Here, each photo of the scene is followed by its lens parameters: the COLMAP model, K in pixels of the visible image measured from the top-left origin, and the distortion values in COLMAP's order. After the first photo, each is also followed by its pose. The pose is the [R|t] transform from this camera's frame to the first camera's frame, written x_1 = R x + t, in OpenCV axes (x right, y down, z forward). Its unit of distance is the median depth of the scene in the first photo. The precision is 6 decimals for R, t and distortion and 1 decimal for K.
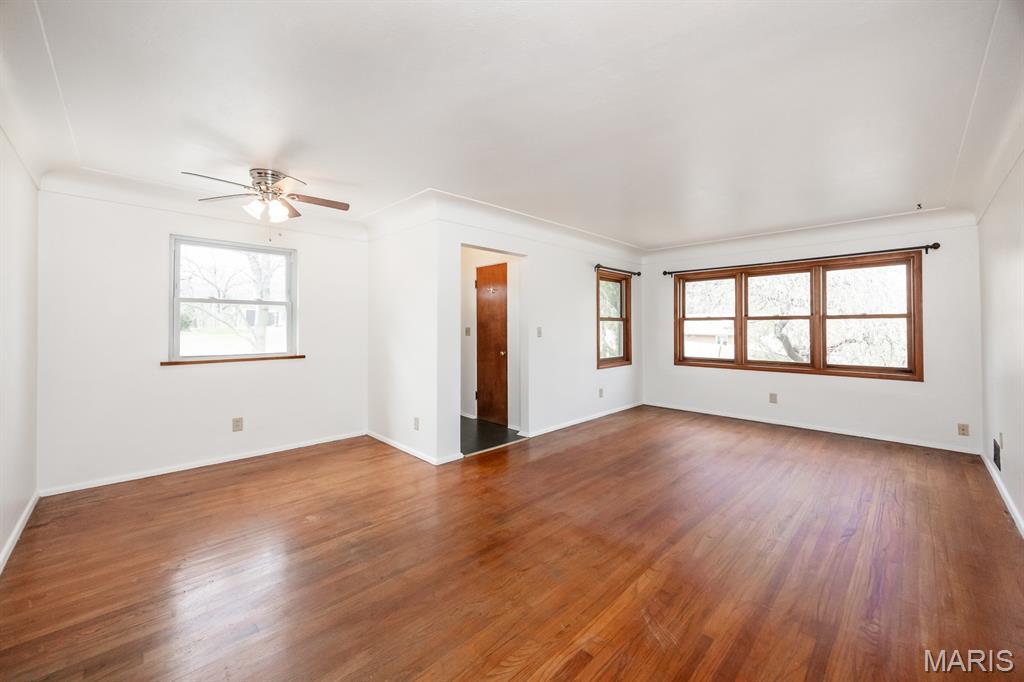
lens RADIAL K [[397.5, 0, 513.2], [0, 397.5, 326.9], [0, 0, 1]] dist [0.000282, 0.000042]
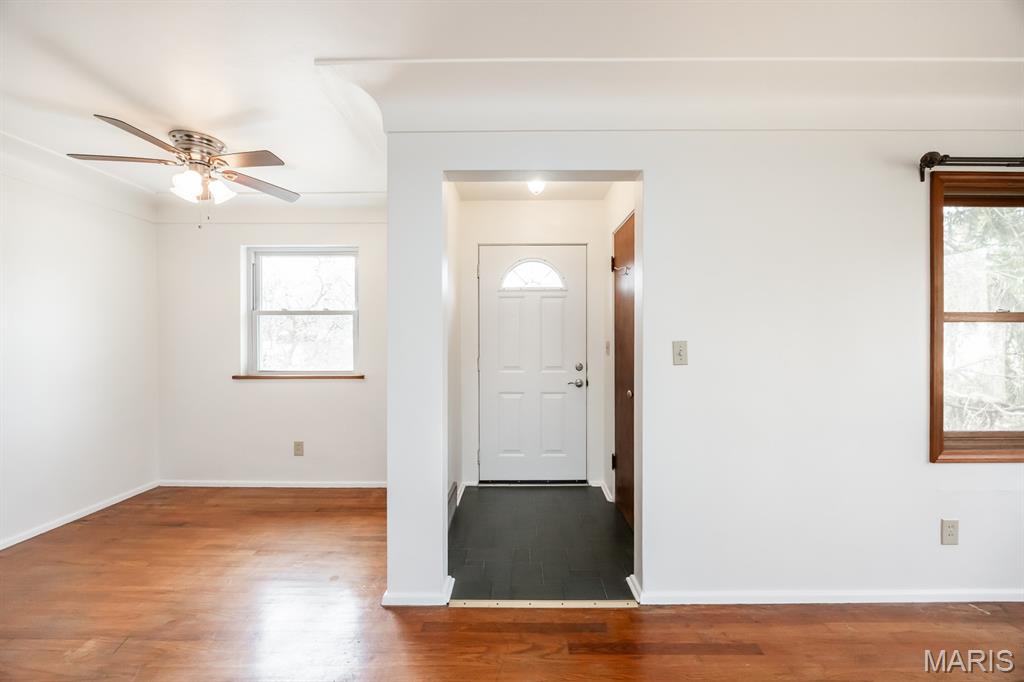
lens RADIAL K [[394.7, 0, 514.1], [0, 394.7, 342.5], [0, 0, 1]] dist [0.001676, 0.000111]
pose [[0.705316, 0.004635, -0.708878, 0.261080], [0.002416, 0.999957, 0.008943, -0.001894], [0.708889, -0.008020, 0.705274, 0.653992]]
